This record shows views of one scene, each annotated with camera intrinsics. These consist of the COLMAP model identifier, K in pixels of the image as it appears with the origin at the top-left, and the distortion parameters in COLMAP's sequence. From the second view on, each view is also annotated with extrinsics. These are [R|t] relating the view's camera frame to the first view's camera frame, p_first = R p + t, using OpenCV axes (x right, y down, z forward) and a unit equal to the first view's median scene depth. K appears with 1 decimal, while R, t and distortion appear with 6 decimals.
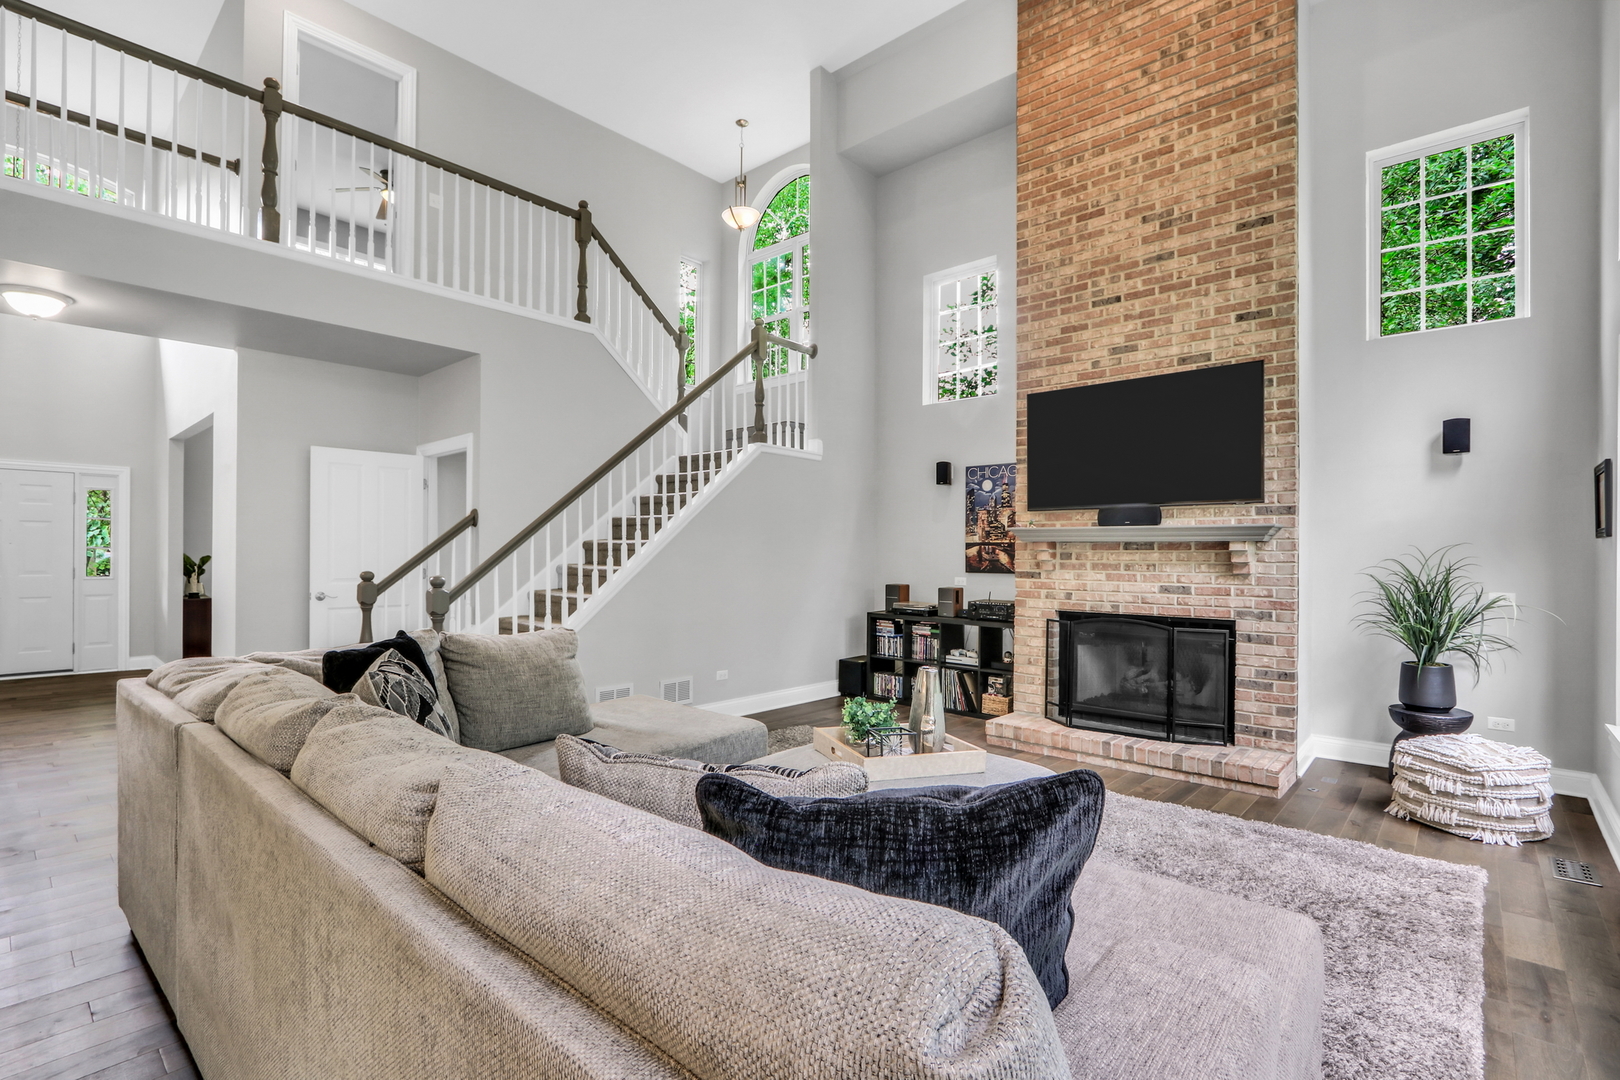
lens RADIAL K [[750.3, 0, 802.3], [0, 750.3, 545.8], [0, 0, 1]] dist [-0.003734, -0.000270]
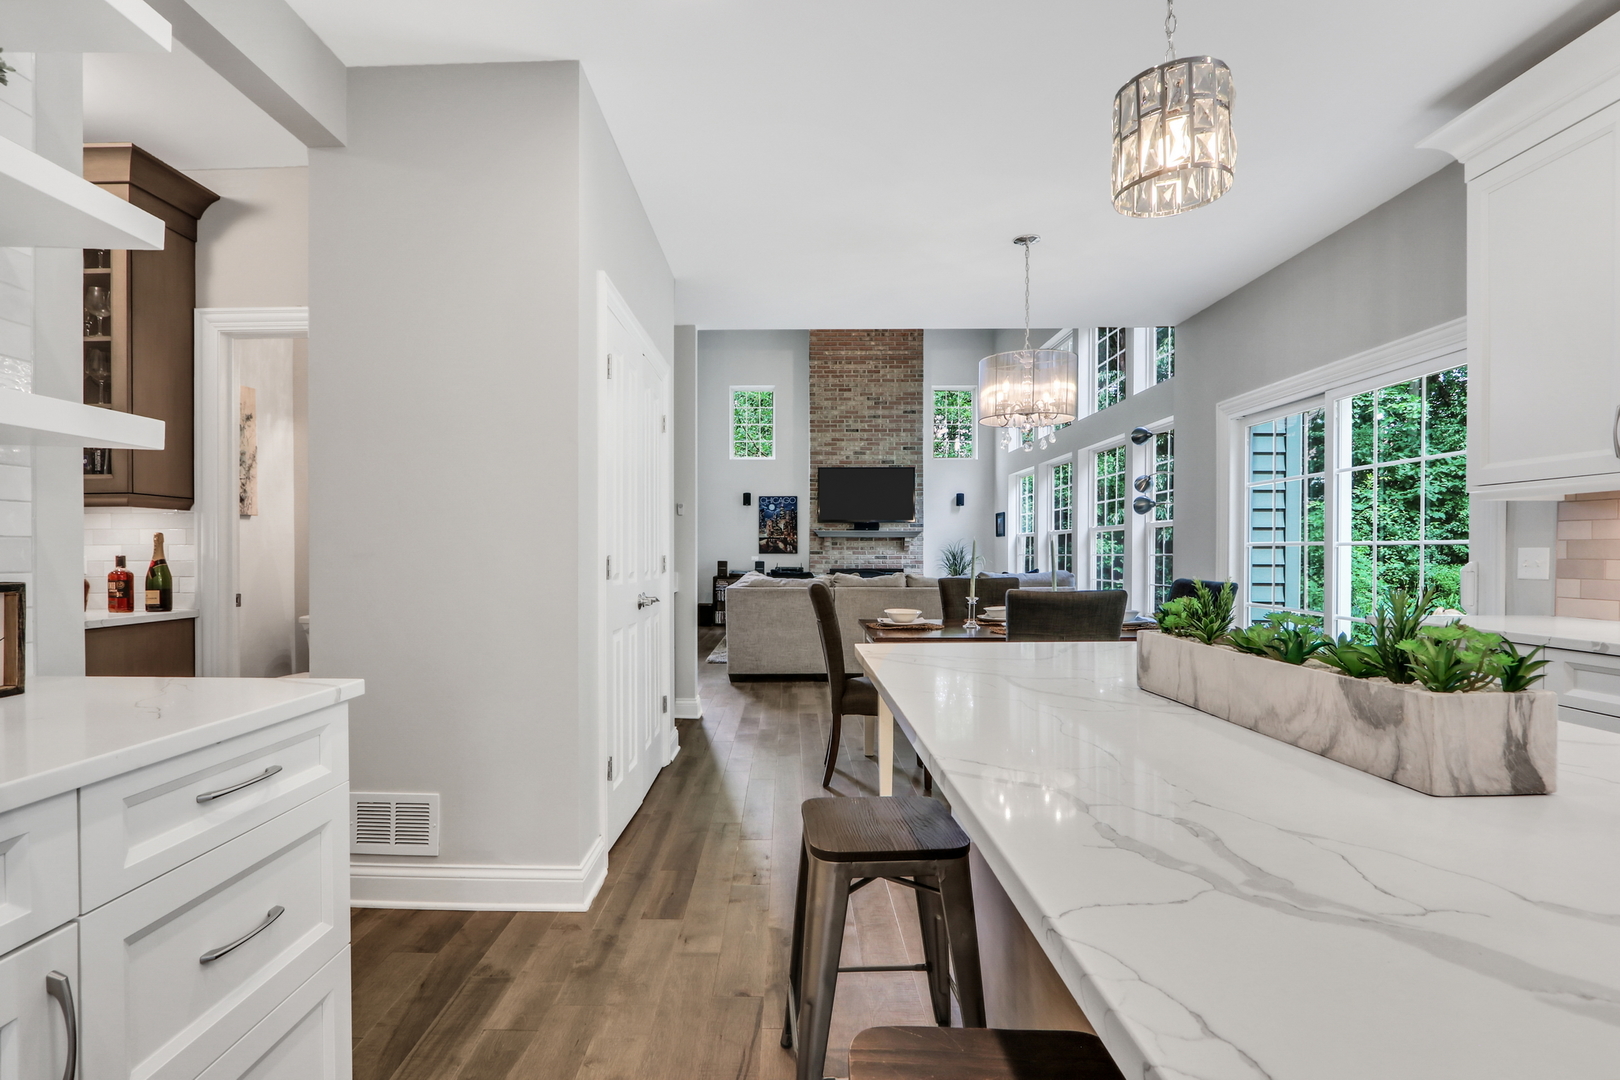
lens RADIAL K [[750.3, 0, 803.1], [0, 750.3, 550.0], [0, 0, 1]] dist [-0.003734, -0.000270]
pose [[0.744743, -0.005178, 0.667331, -1.239990], [-0.001535, 0.999954, 0.009472, 0.012383], [-0.667349, -0.008079, 0.744701, -0.597712]]
